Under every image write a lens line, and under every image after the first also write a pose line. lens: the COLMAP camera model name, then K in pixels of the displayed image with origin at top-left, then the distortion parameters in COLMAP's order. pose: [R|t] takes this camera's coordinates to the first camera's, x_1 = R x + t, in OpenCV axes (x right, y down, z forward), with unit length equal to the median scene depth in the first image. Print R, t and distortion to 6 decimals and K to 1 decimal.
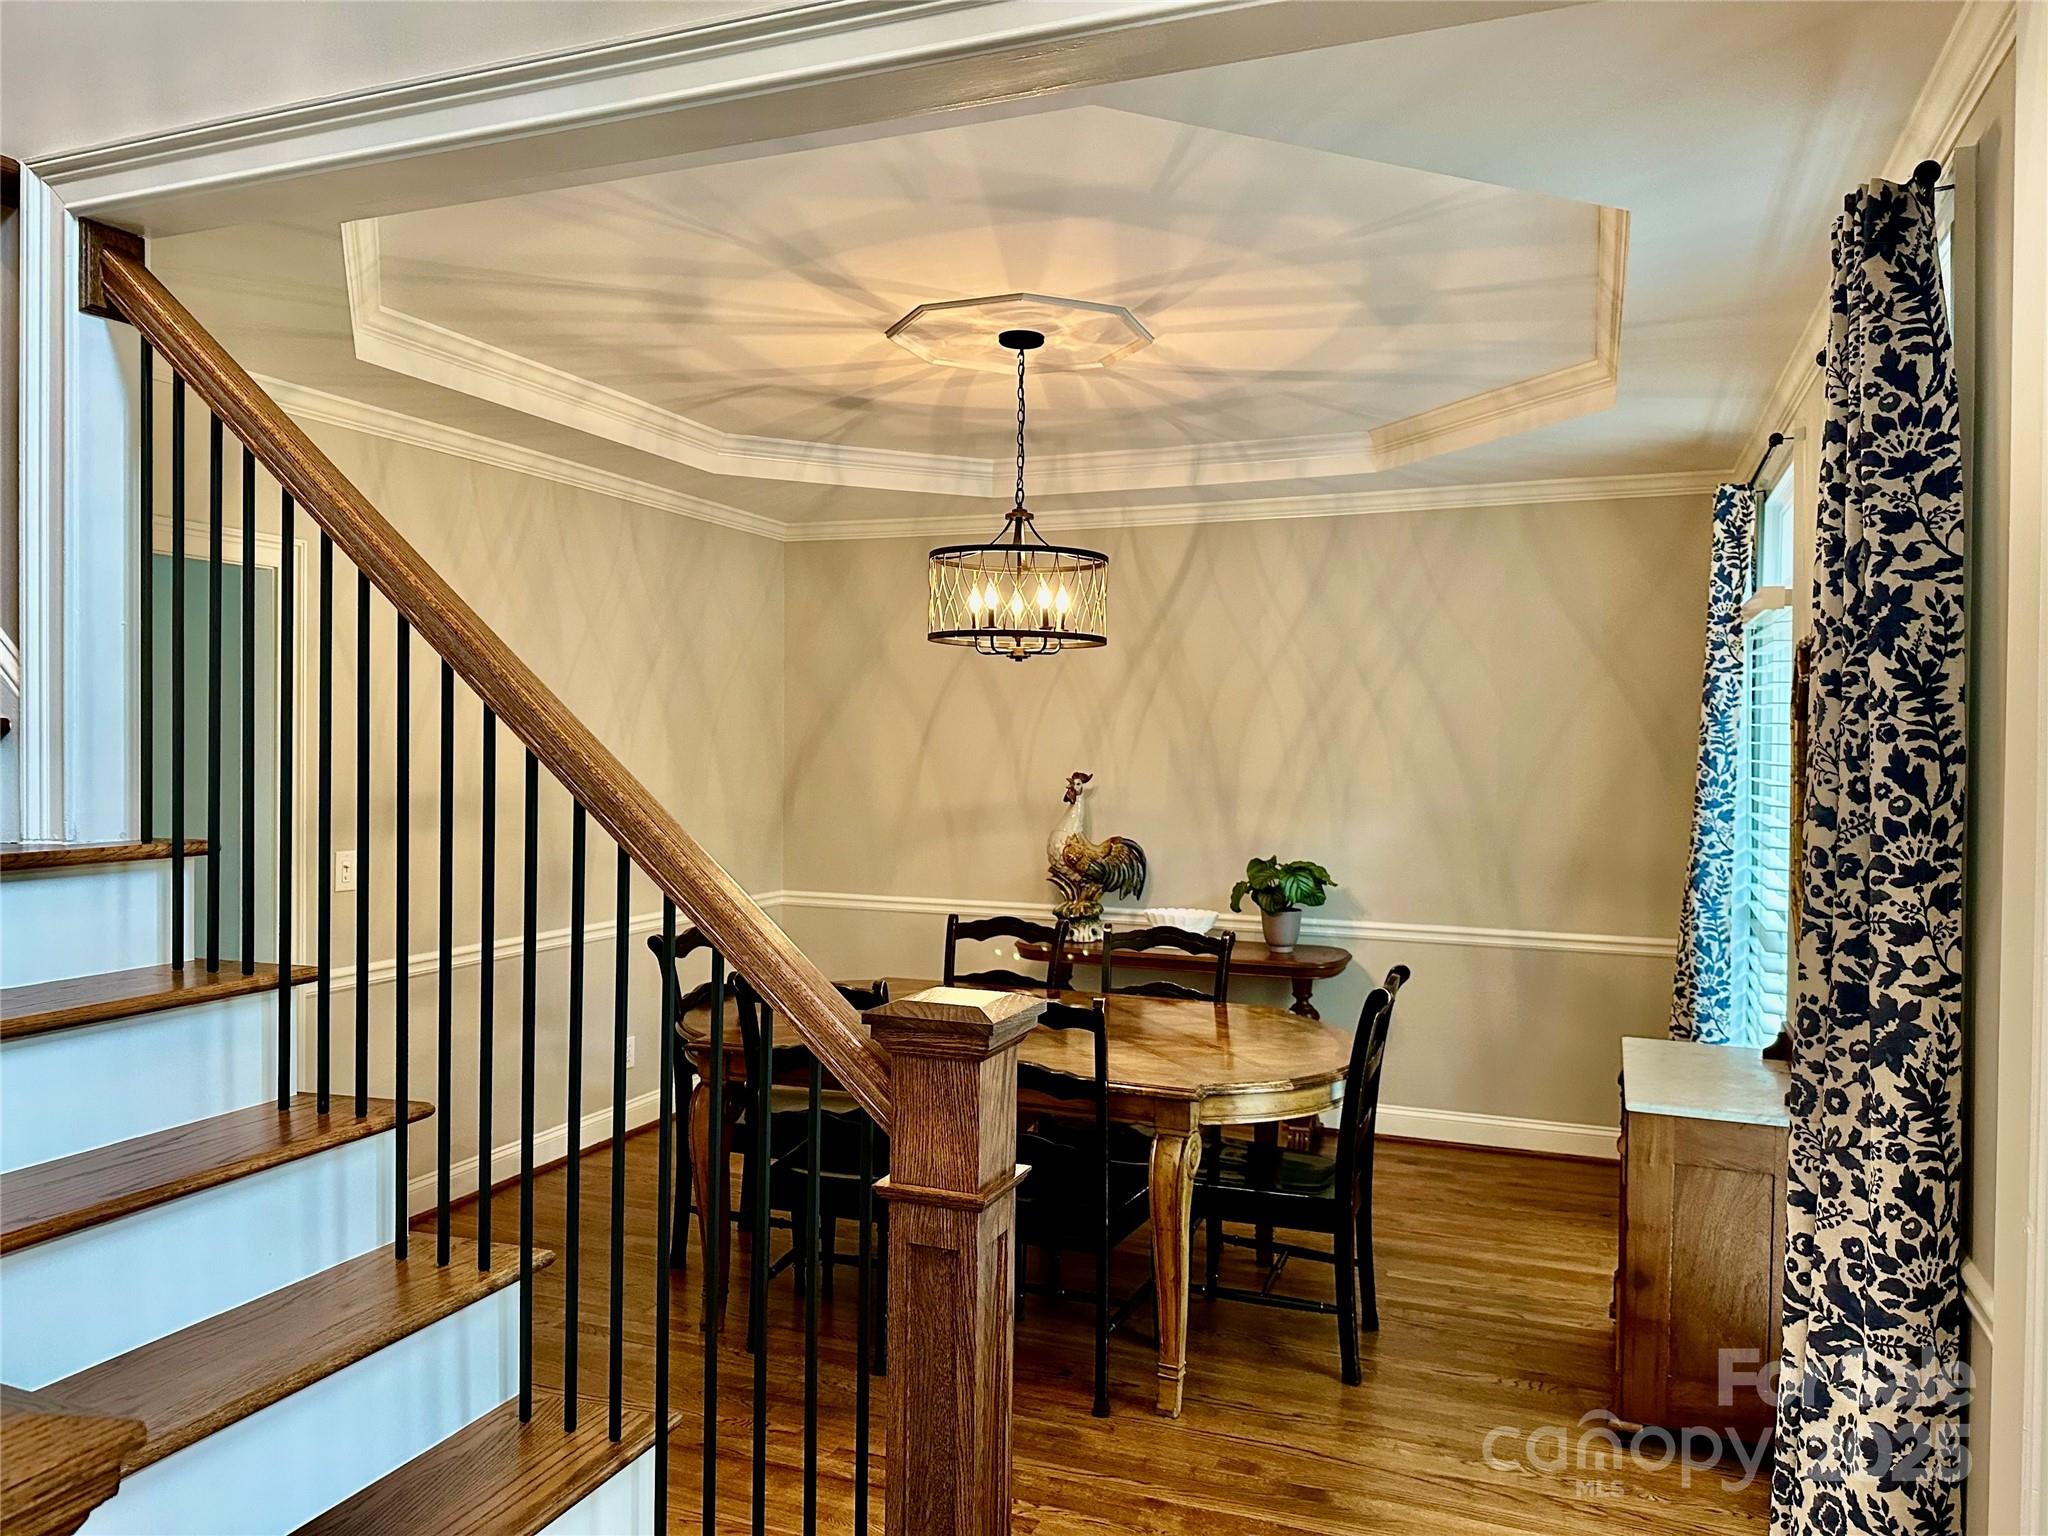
lens RADIAL K [[1418.1, 0, 1024.0], [0, 1418.1, 768.0], [0, 0, 1]] dist [0.000112, -0.002398]
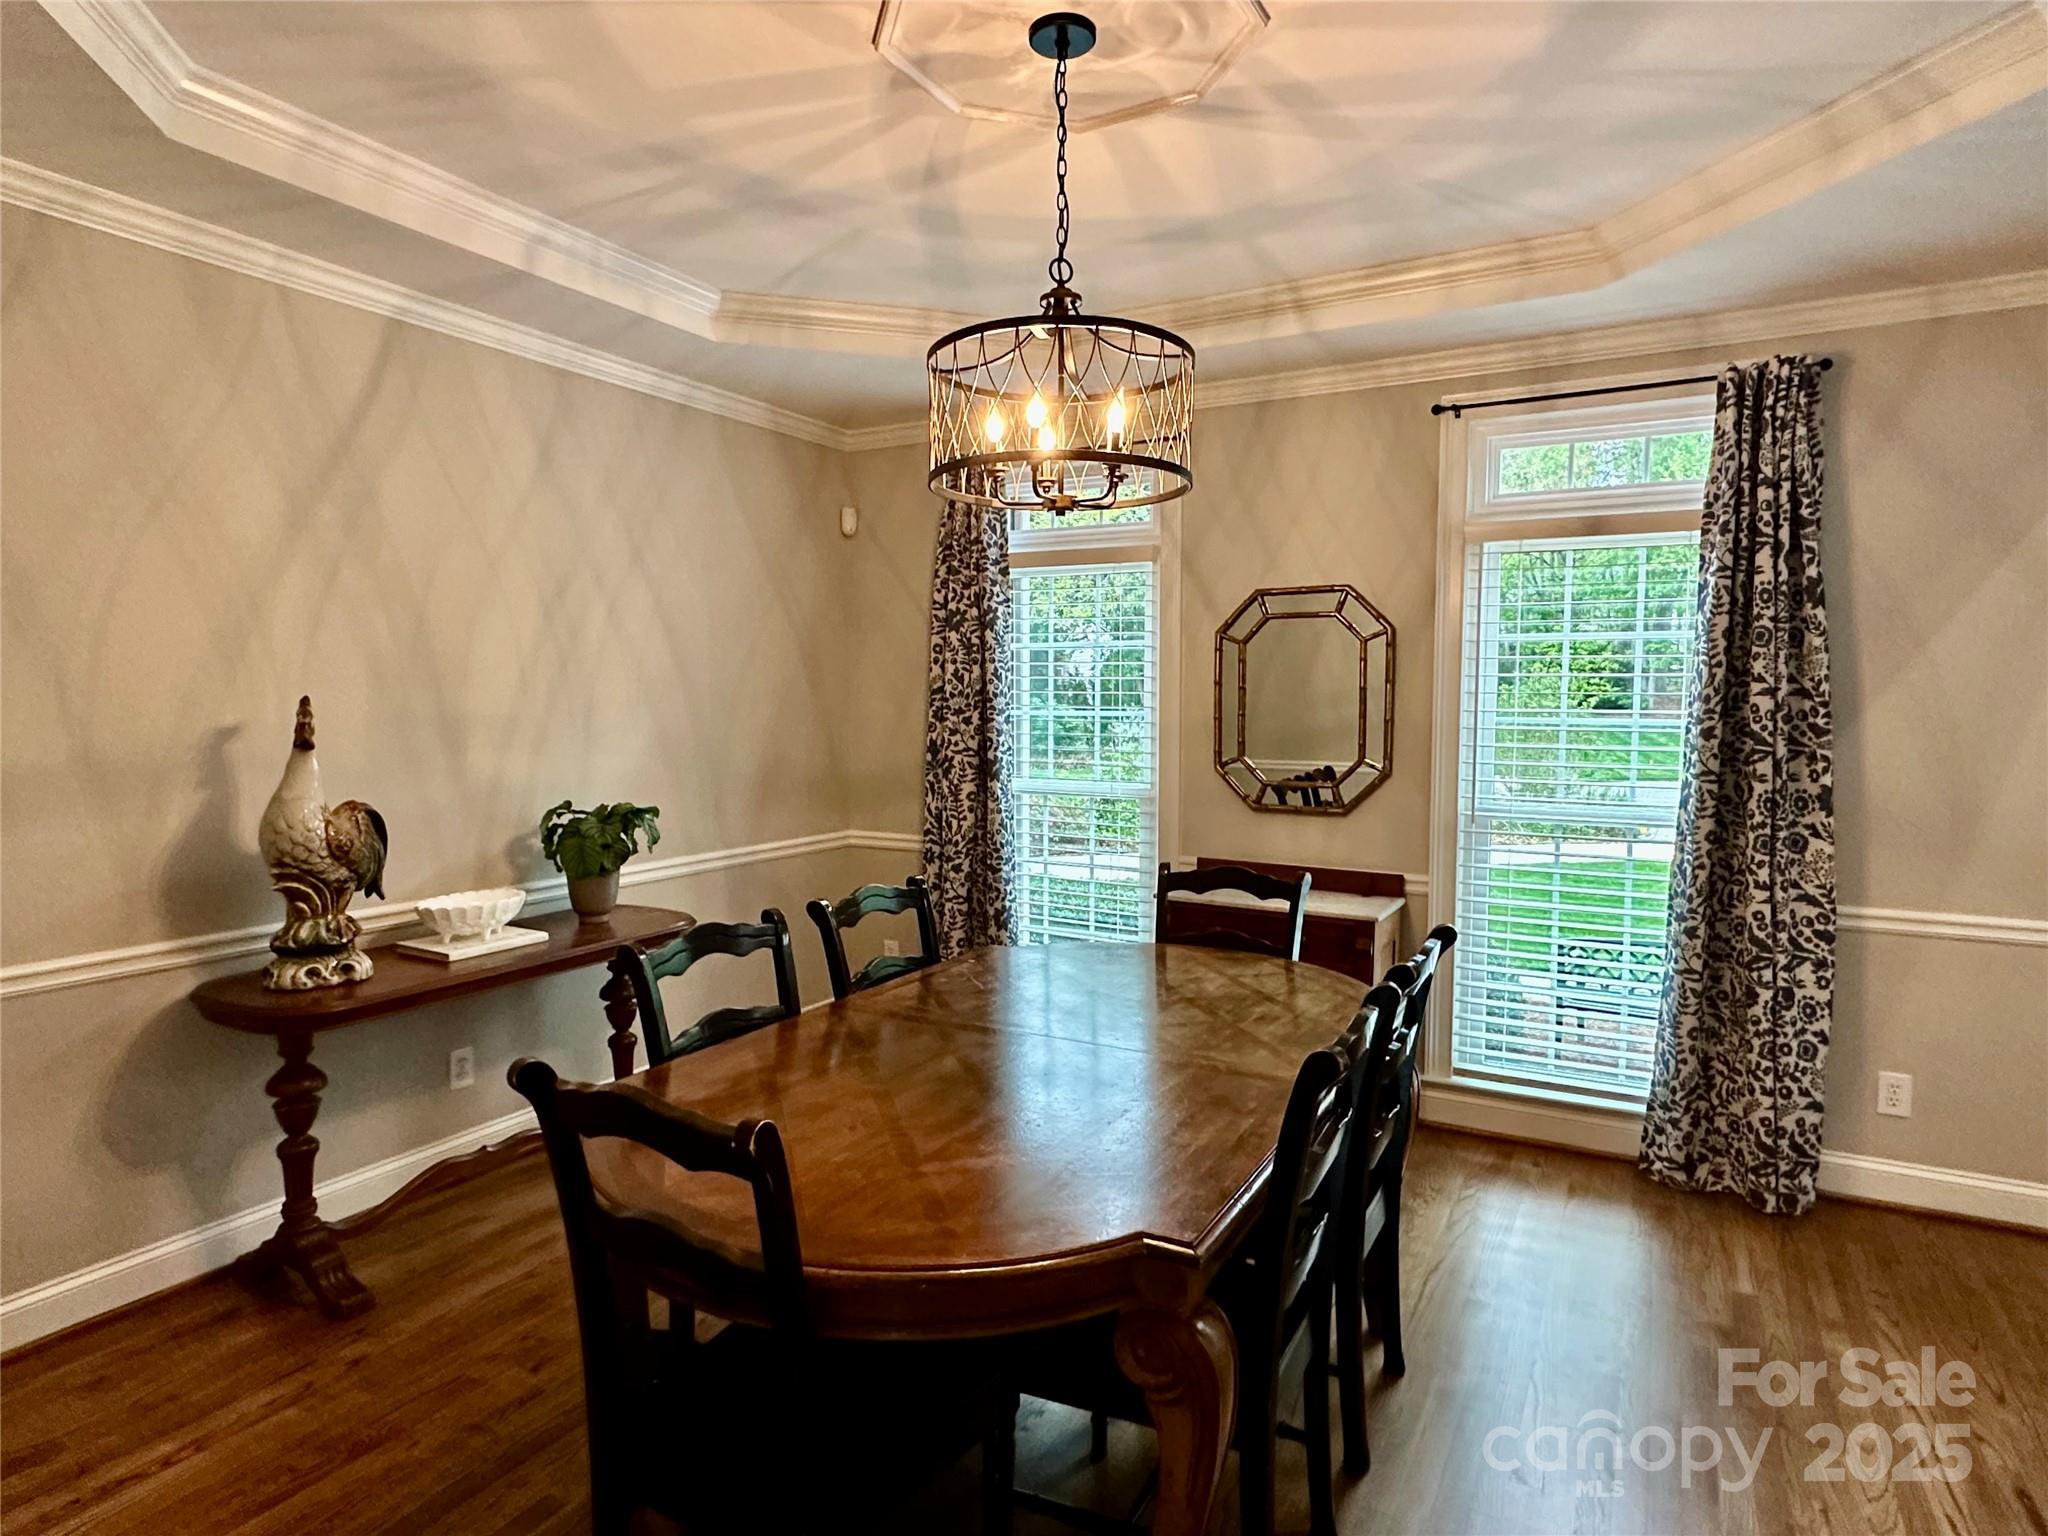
lens RADIAL K [[1130.2, 0, 1024.0], [0, 1130.2, 768.0], [0, 0, 1]] dist [-0.014509, -0.000193]
pose [[0.123367, -0.071377, 0.989791, -0.391174], [0.016002, 0.997423, 0.069933, 0.005009], [-0.992232, 0.007211, 0.124191, 0.672497]]
